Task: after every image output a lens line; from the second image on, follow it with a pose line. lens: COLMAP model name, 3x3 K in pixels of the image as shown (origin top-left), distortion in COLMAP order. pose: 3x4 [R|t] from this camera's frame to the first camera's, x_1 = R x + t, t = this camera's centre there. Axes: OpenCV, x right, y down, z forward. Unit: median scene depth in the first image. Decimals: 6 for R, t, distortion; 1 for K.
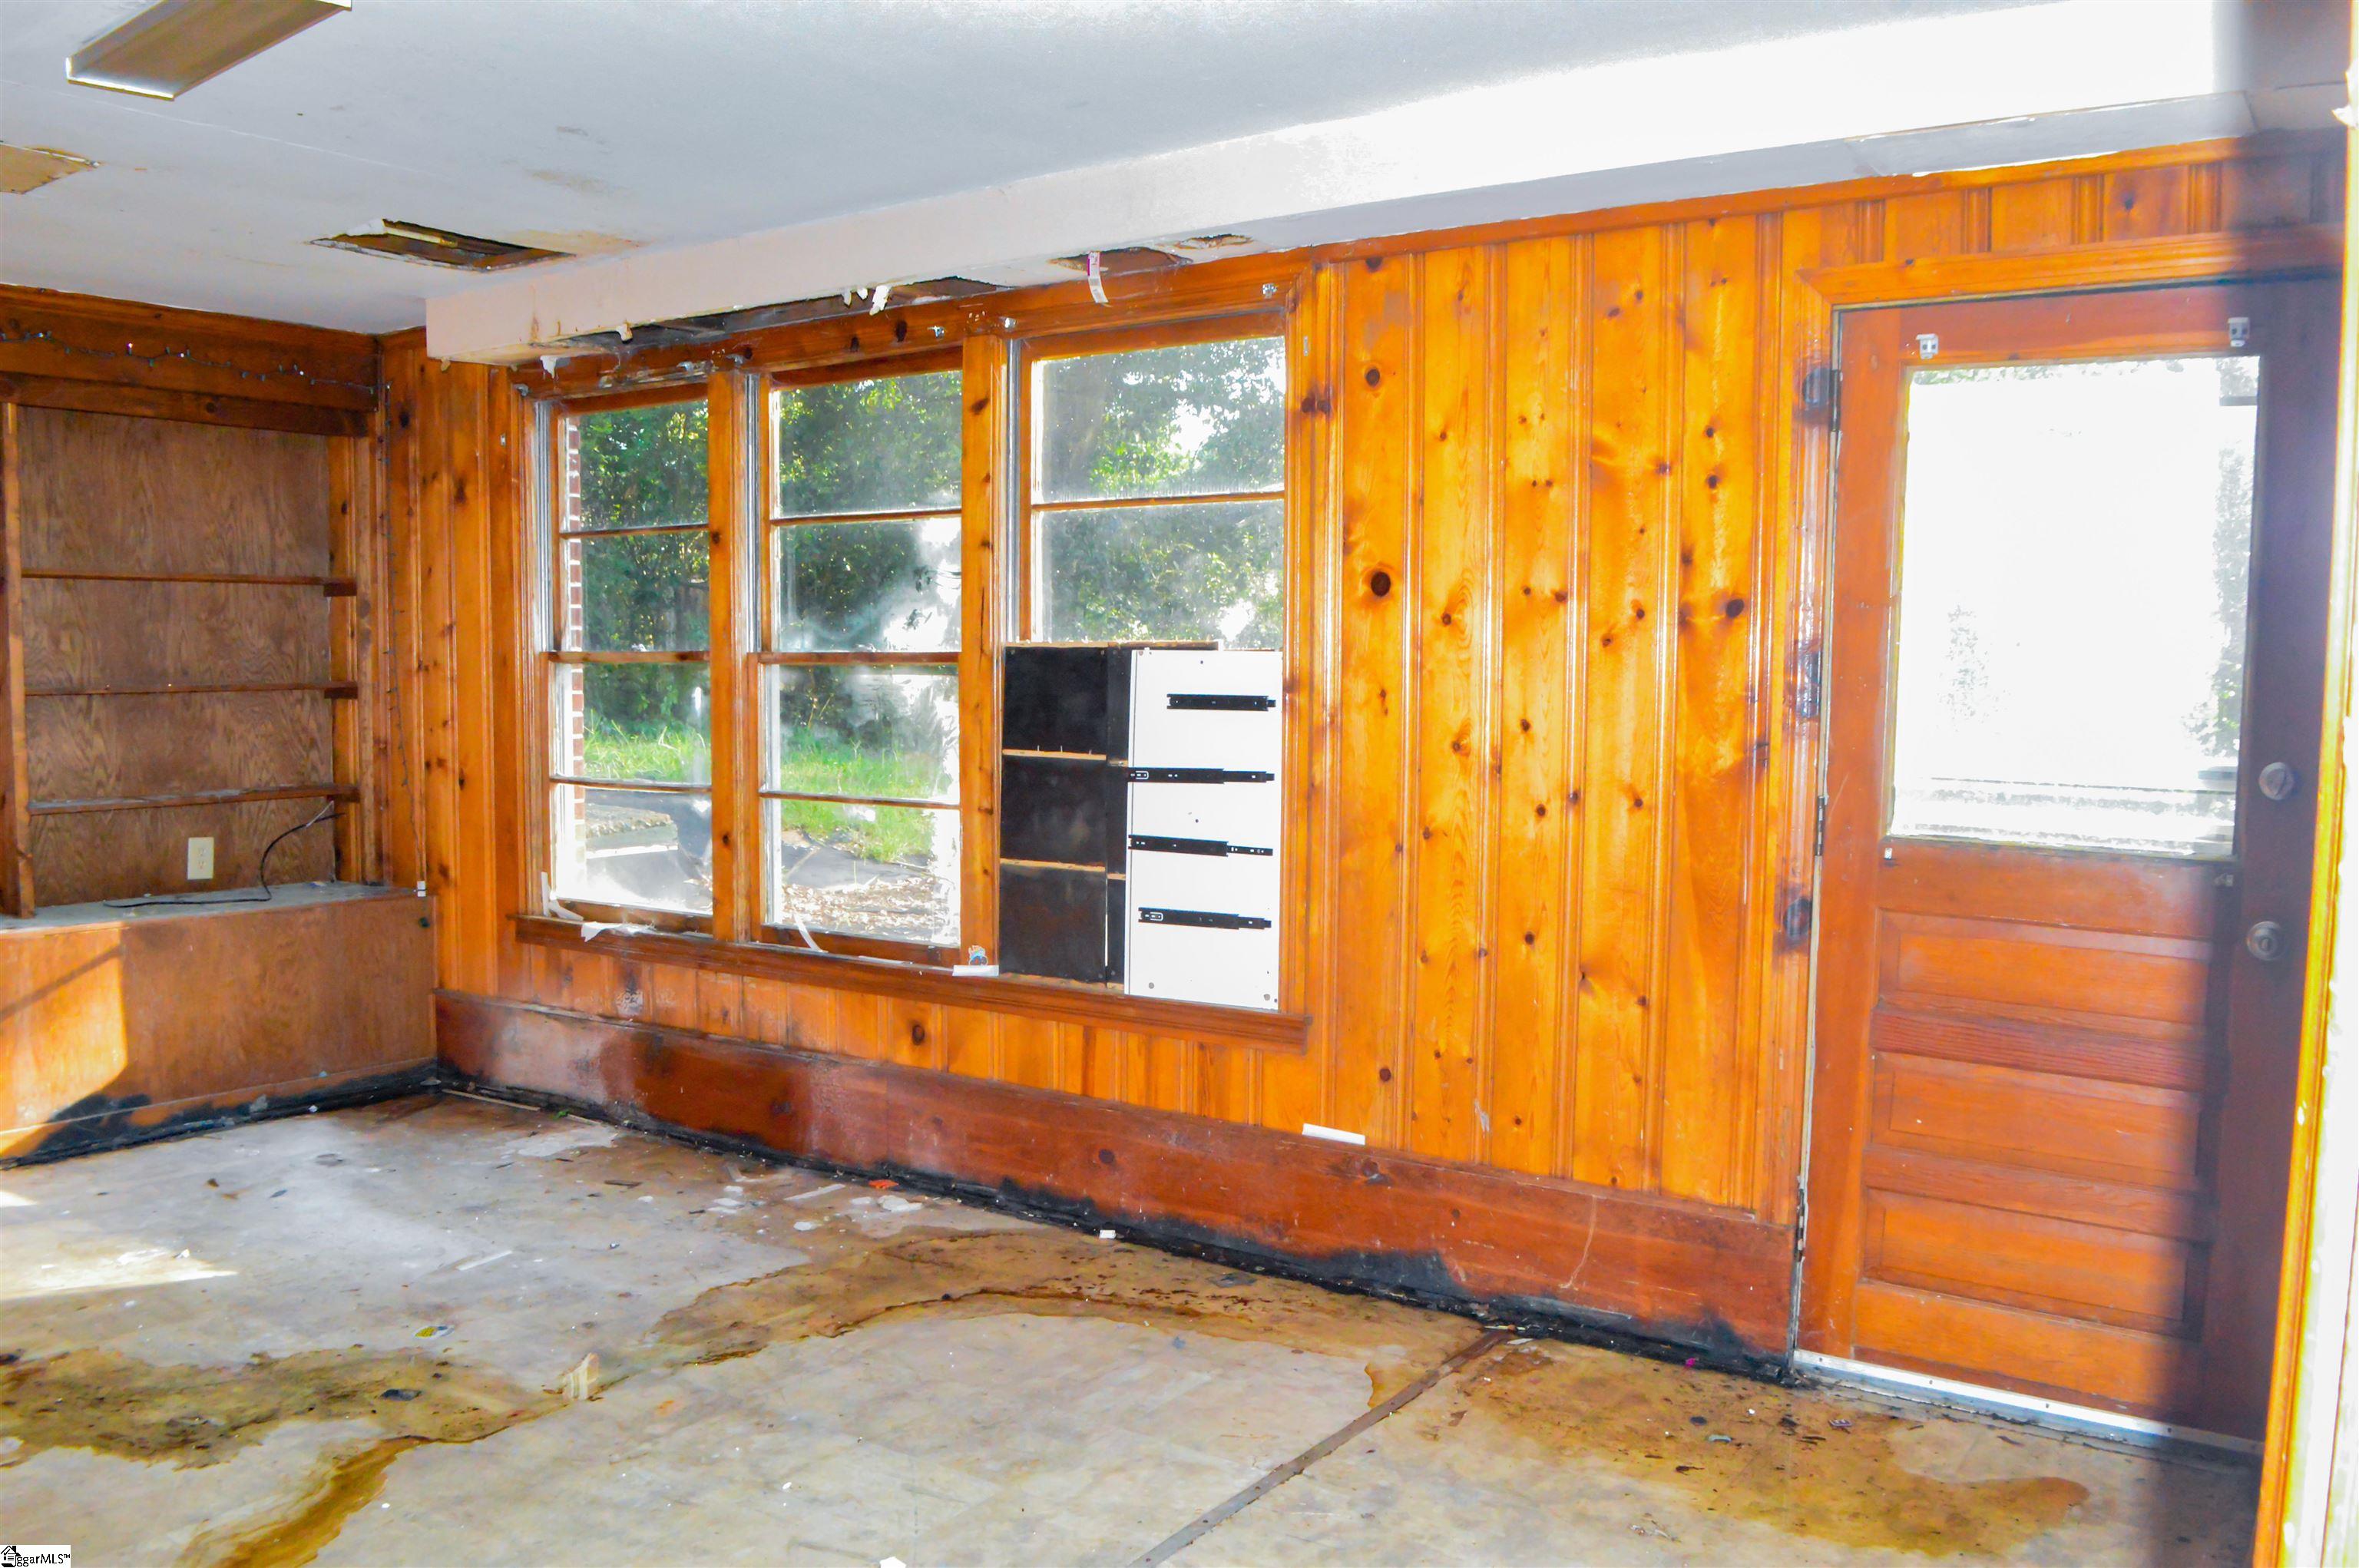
lens RADIAL K [[1863.3, 0, 1180.1], [0, 1863.3, 851.1], [0, 0, 1]] dist [-0.078752, 0.011100]
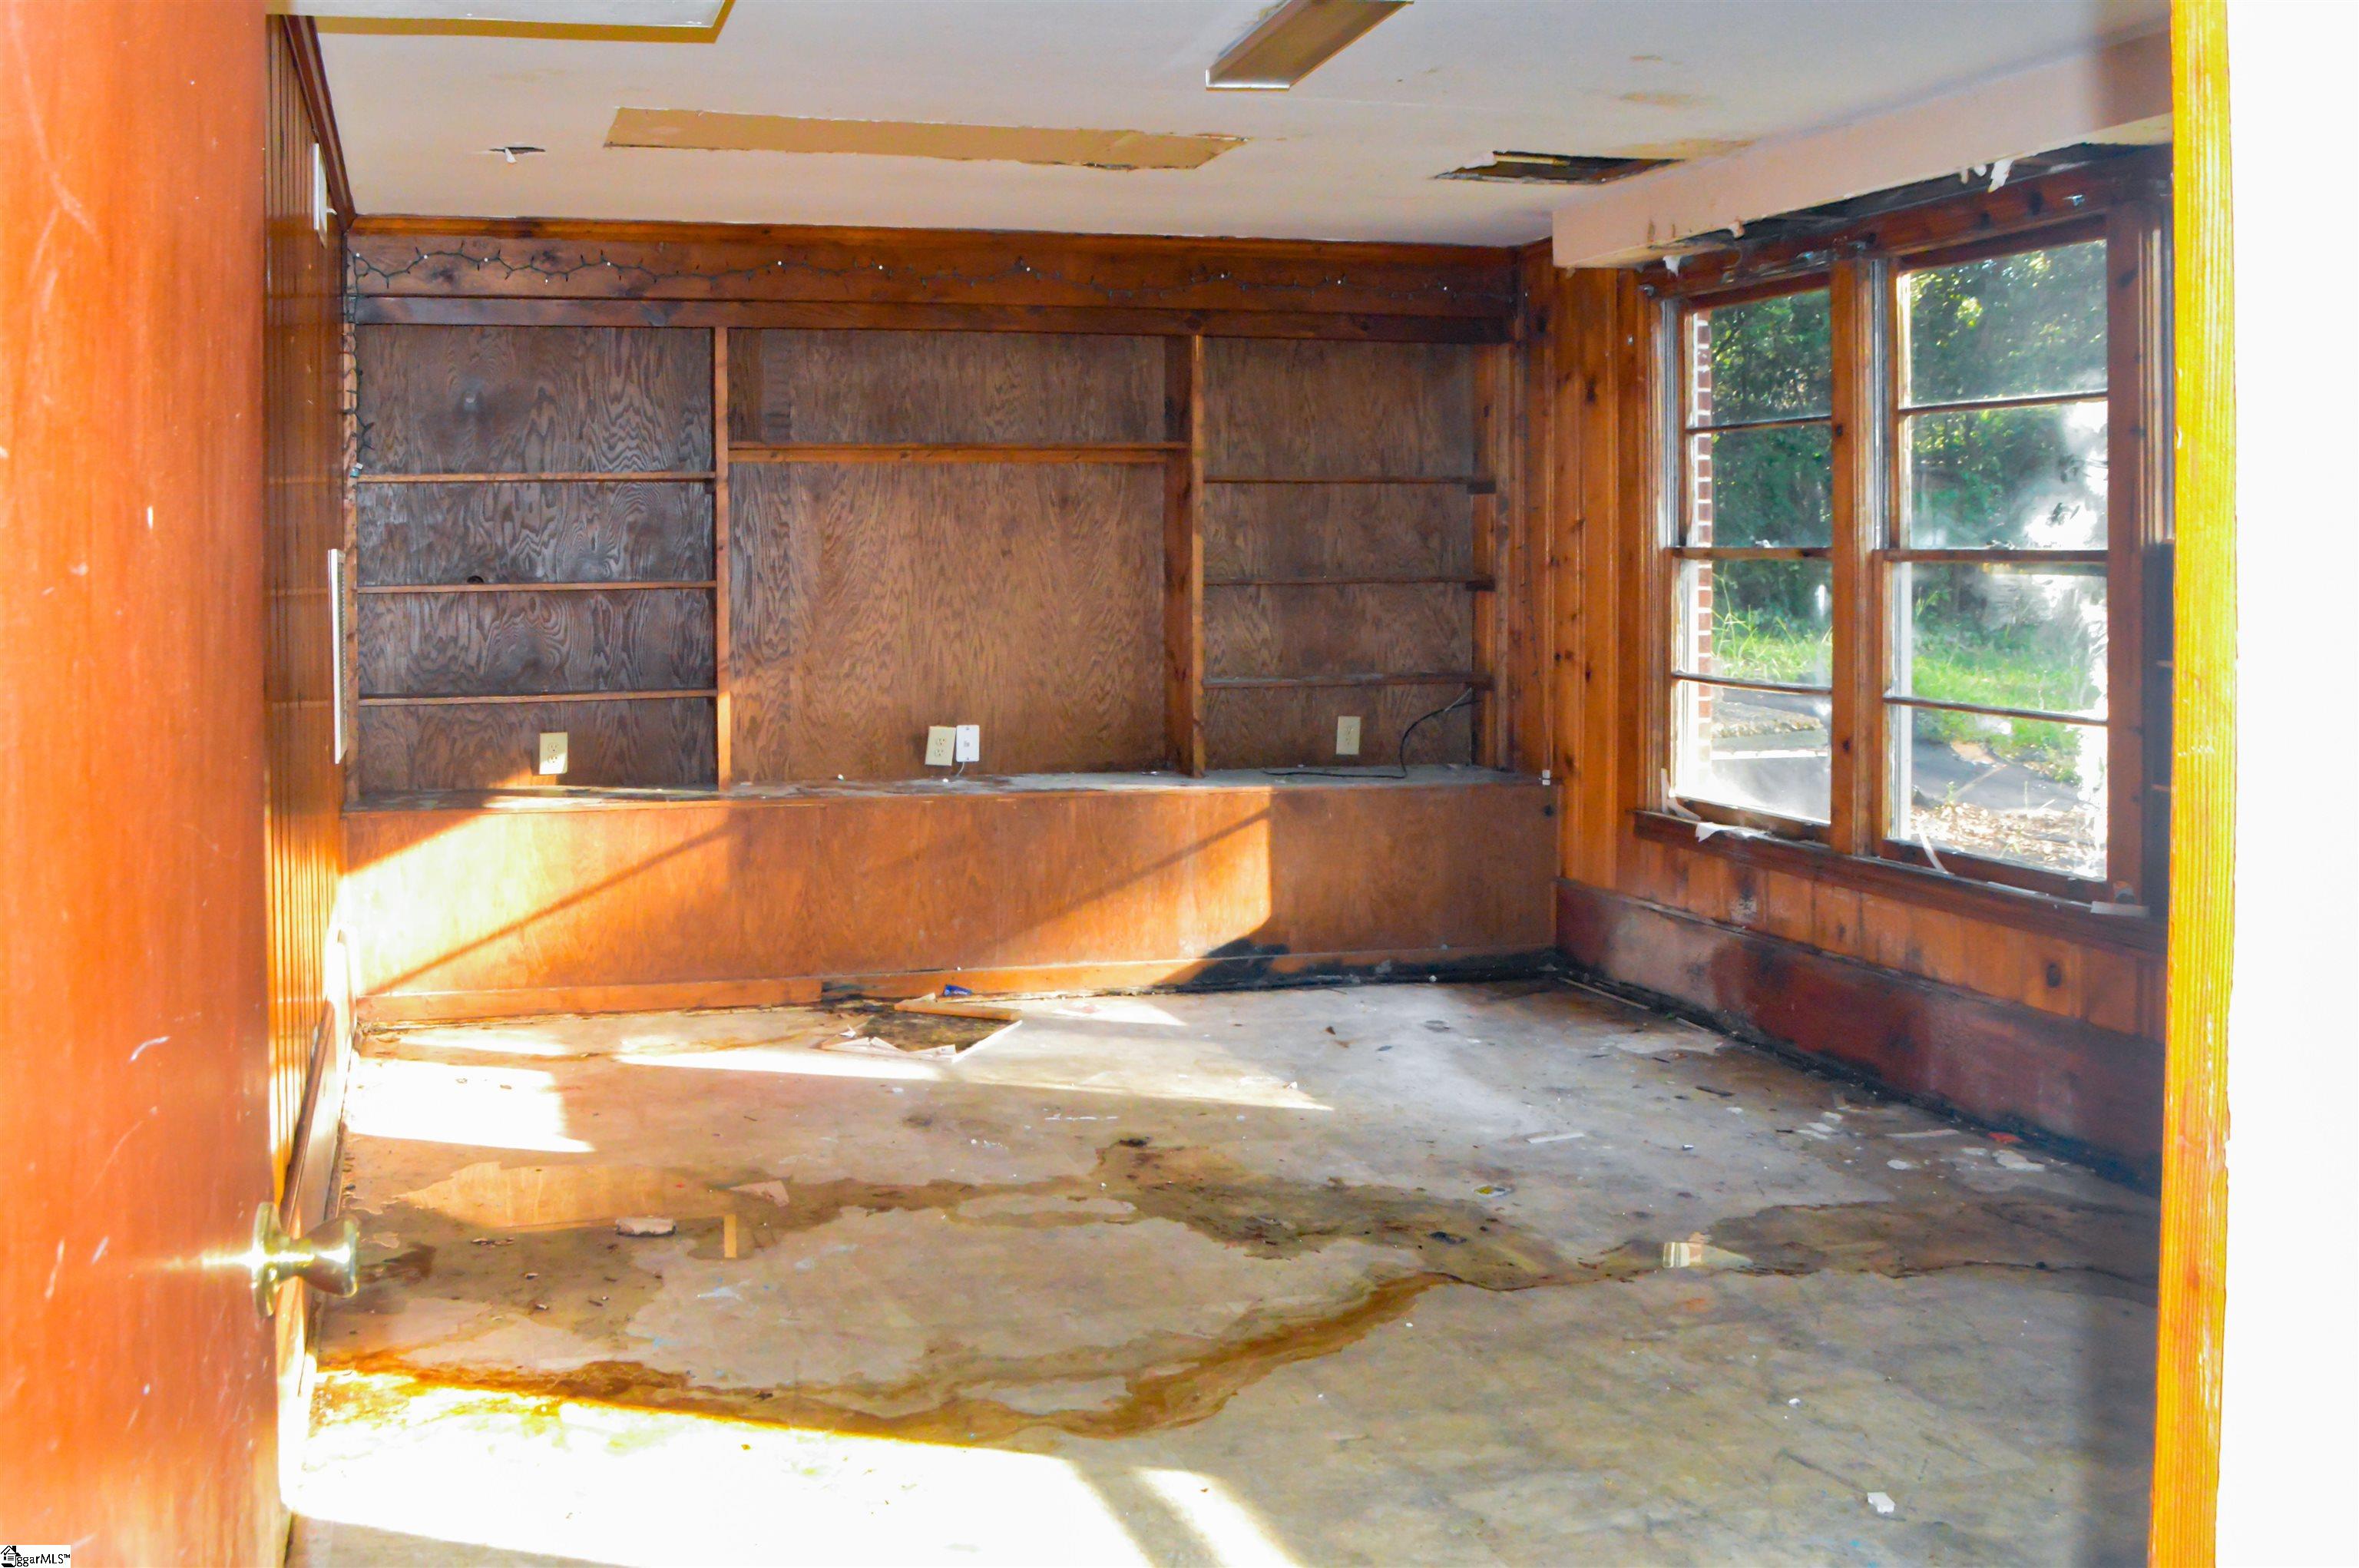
lens RADIAL K [[2805.7, 0, 1179.5], [0, 2805.7, 784.0], [0, 0, 1]] dist [-0.177663, 0.003354]
pose [[0.760892, 0.055180, -0.646528, 0.439346], [-0.058748, 0.998144, 0.016050, 0.011149], [0.646214, 0.025770, 0.762721, -0.320076]]
